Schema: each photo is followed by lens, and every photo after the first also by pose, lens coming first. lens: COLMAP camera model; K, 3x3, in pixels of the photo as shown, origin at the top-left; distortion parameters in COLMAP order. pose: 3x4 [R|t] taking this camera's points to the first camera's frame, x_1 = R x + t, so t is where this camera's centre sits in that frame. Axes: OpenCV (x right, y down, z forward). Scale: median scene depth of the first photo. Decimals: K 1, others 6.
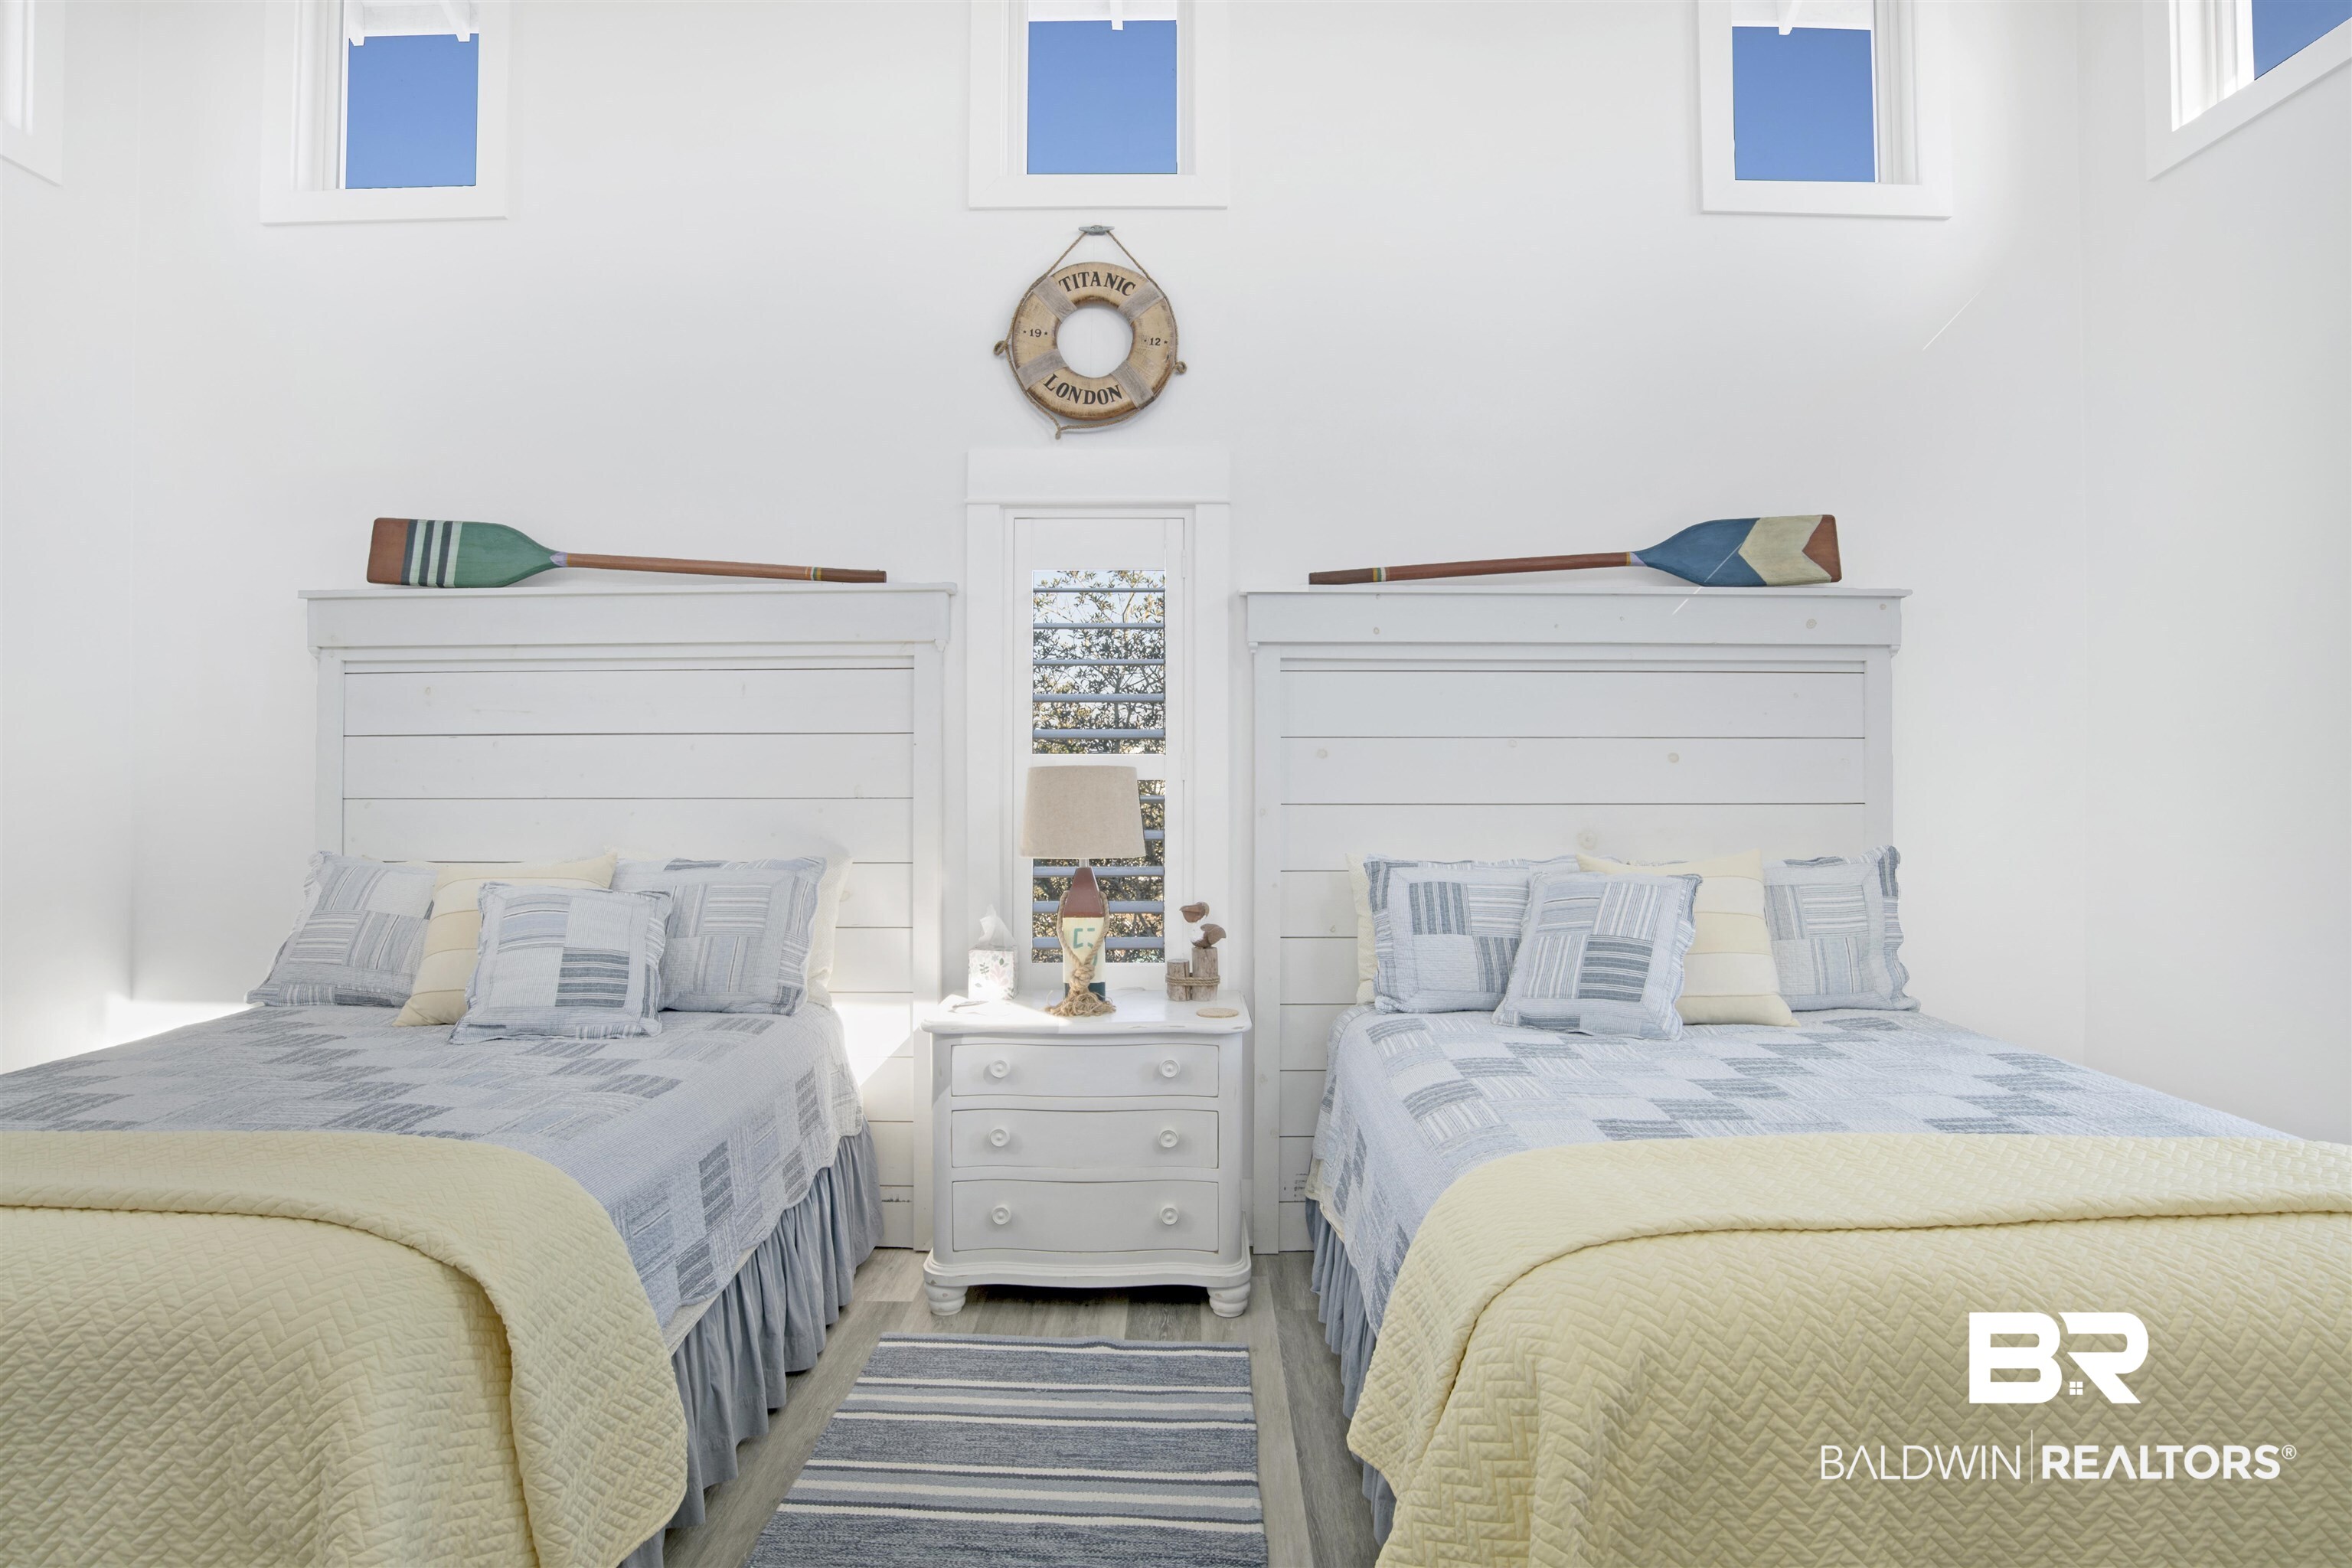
lens RADIAL K [[1245.0, 0, 1177.3], [0, 1245.0, 782.0], [0, 0, 1]] dist [-0.055642, 0.014322]
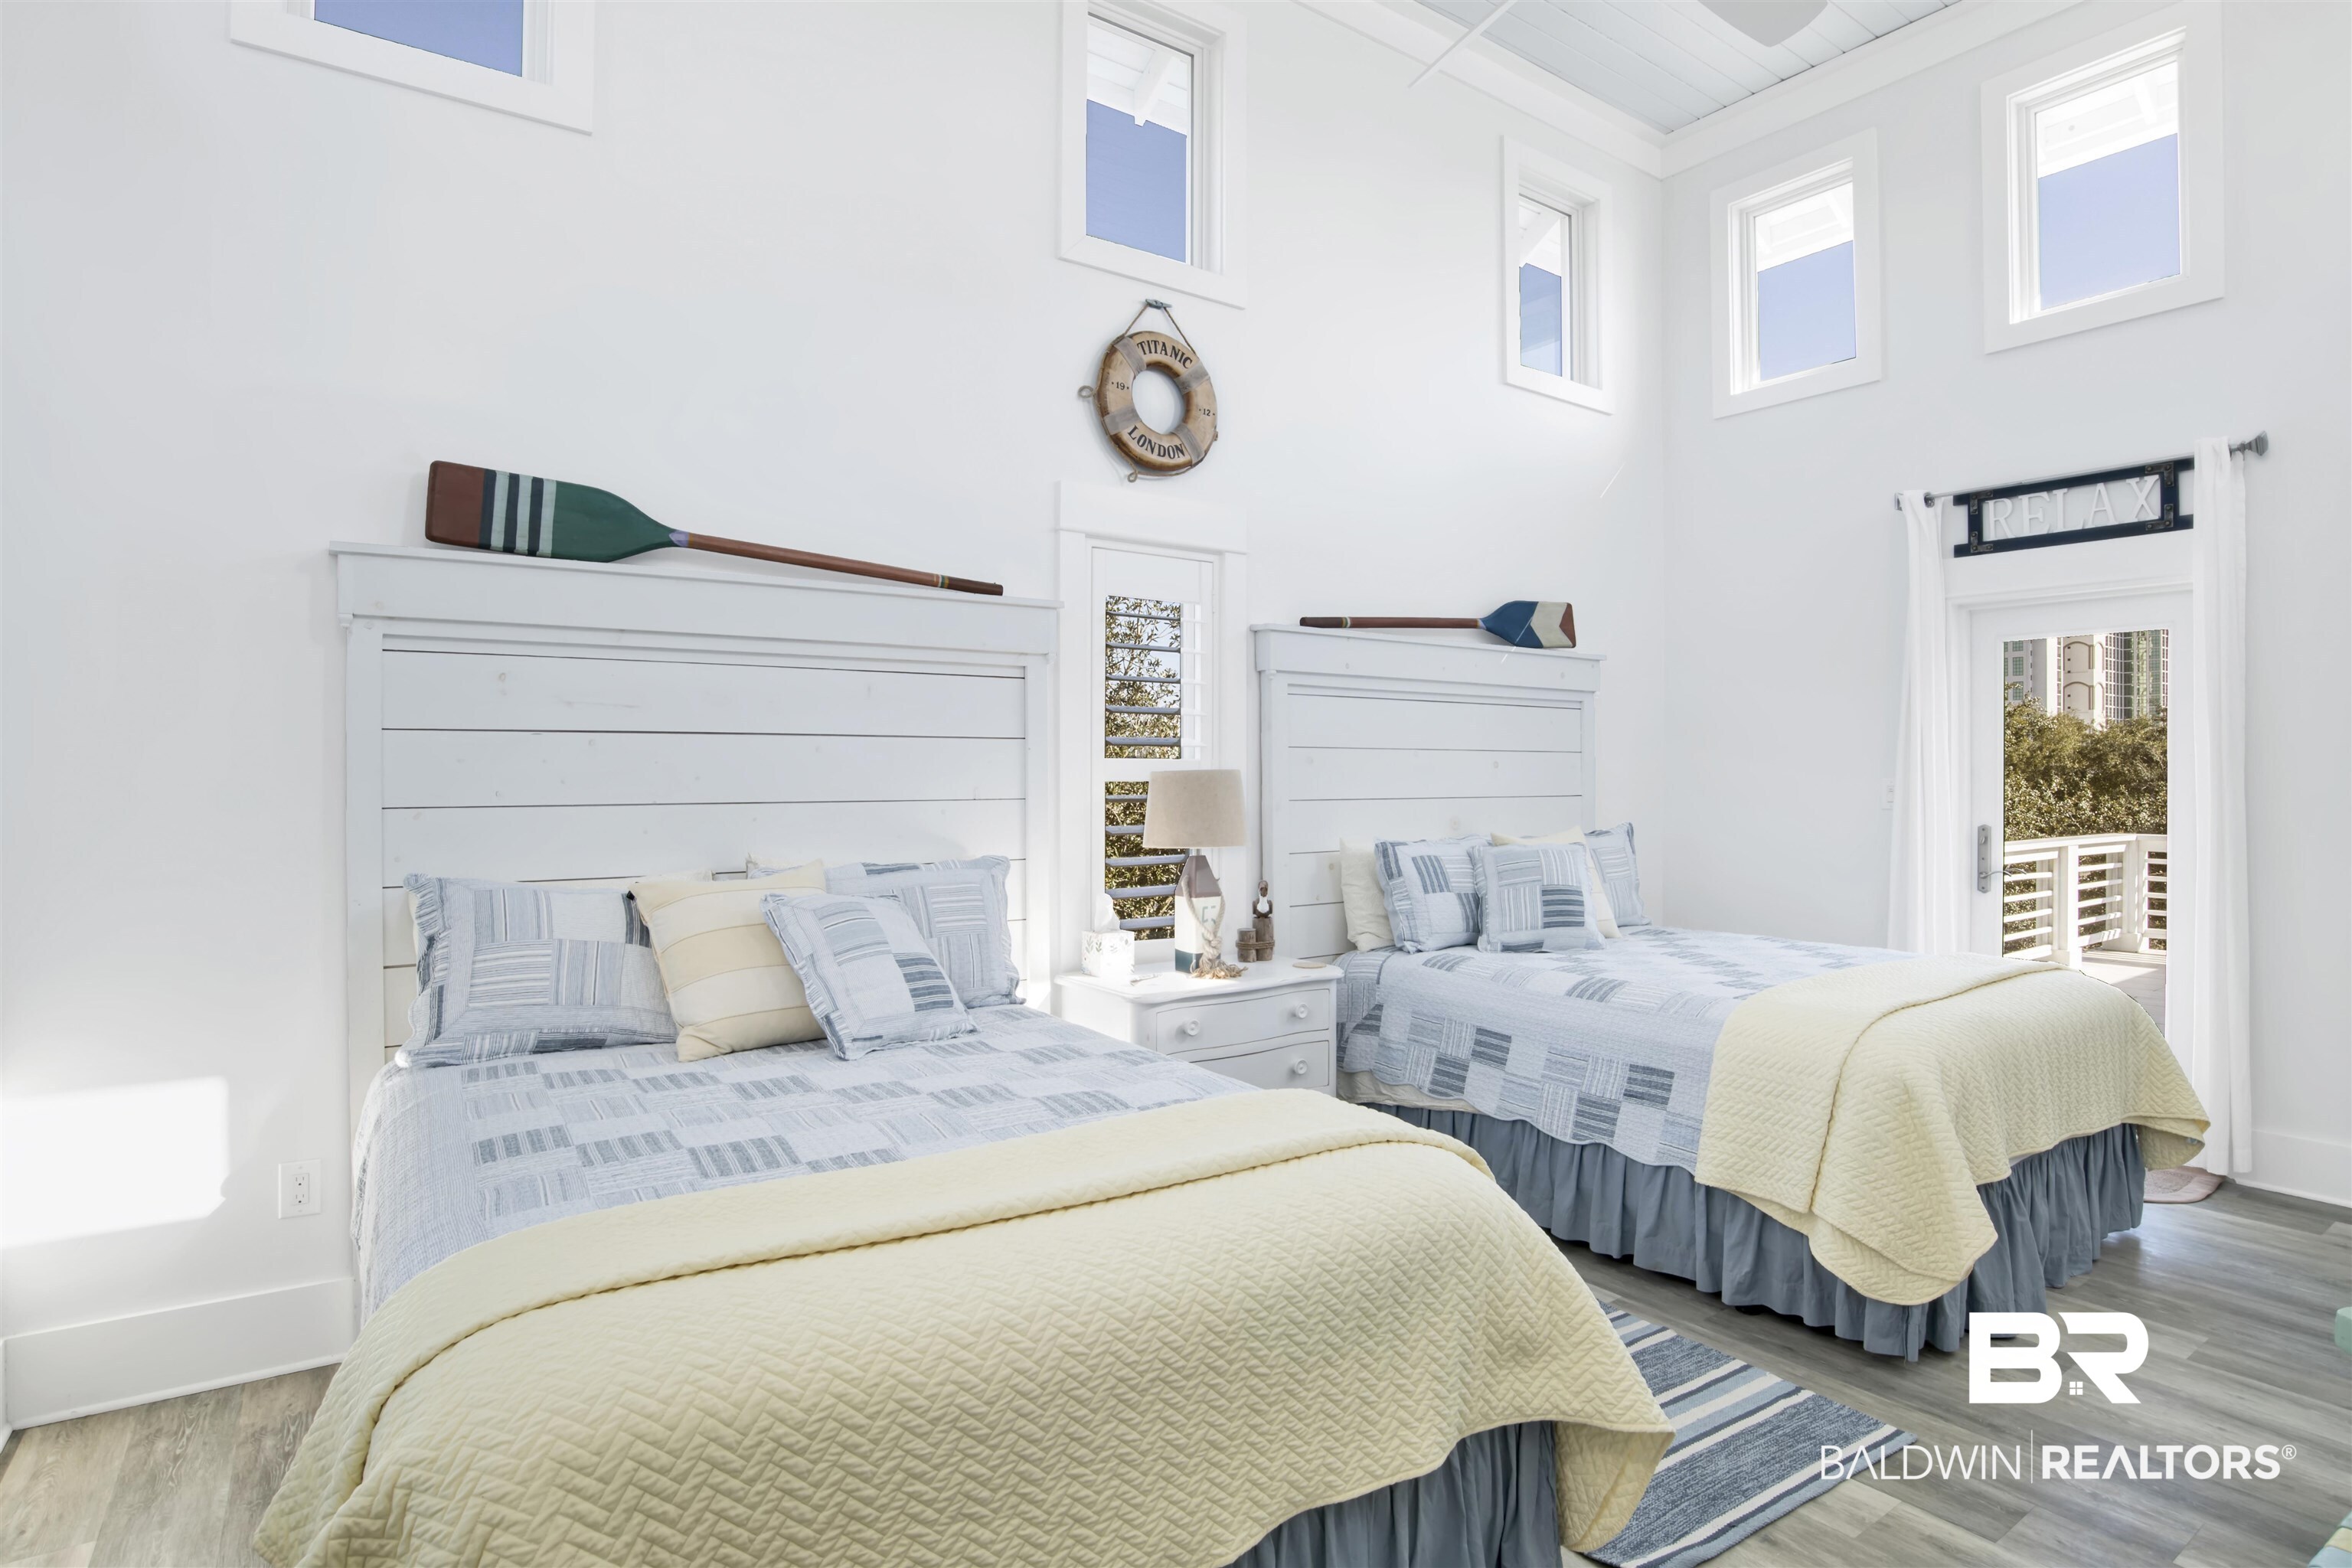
lens RADIAL K [[1245.0, 0, 1211.0], [0, 1245.0, 785.0], [0, 0, 1]] dist [-0.055642, 0.014322]
pose [[0.802856, -0.005371, 0.596148, -0.729167], [0.002745, 0.999982, 0.005314, -0.004194], [-0.596166, -0.002630, 0.802857, 0.040845]]
